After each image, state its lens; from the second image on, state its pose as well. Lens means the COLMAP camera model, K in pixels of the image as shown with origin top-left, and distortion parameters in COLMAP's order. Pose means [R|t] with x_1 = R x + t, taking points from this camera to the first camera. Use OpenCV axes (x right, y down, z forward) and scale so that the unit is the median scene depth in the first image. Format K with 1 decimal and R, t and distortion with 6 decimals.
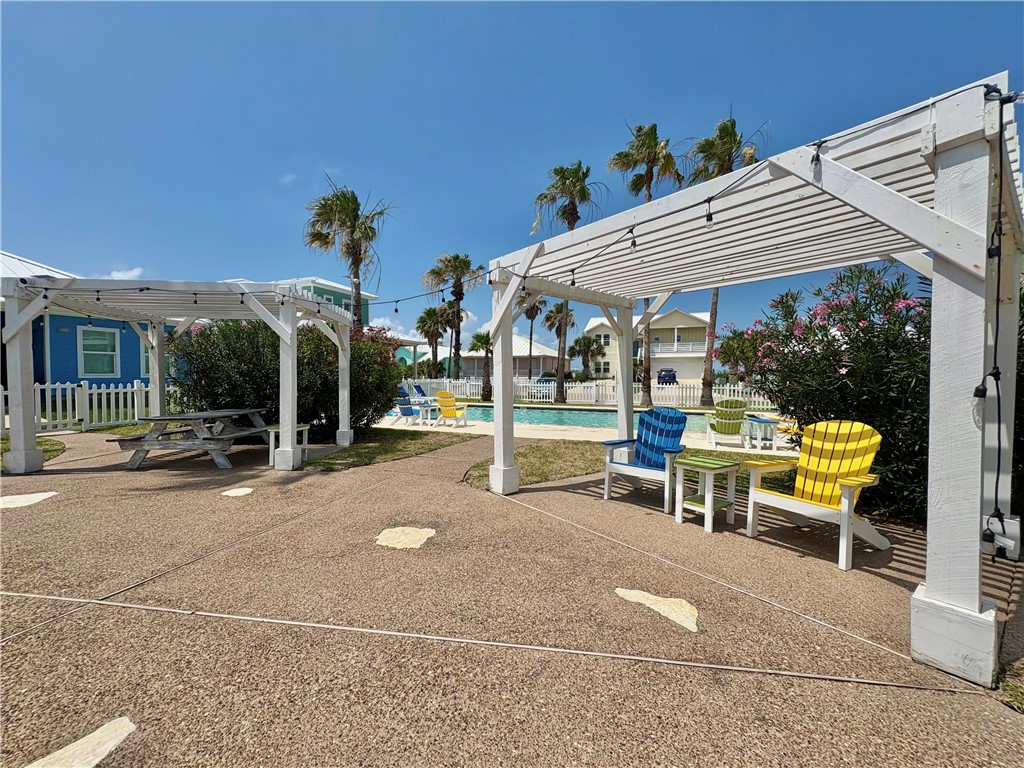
lens RADIAL K [[409.7, 0, 512.0], [0, 409.7, 384.0], [0, 0, 1]] dist [-0.001603, -0.000095]
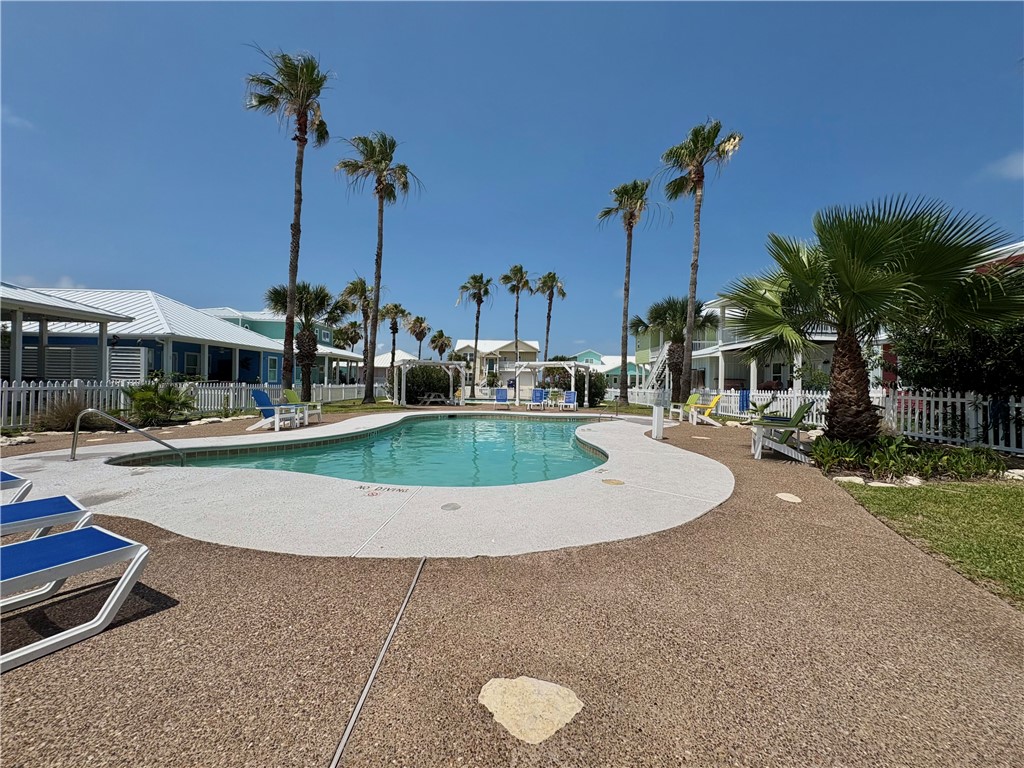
lens RADIAL K [[409.7, 0, 512.0], [0, 409.7, 384.0], [0, 0, 1]] dist [-0.001603, -0.000095]
pose [[0.920212, 0.016544, 0.391070, -0.203862], [-0.010945, 0.999803, -0.016544, 0.004631], [-0.391266, 0.010944, 0.920212, -0.367084]]
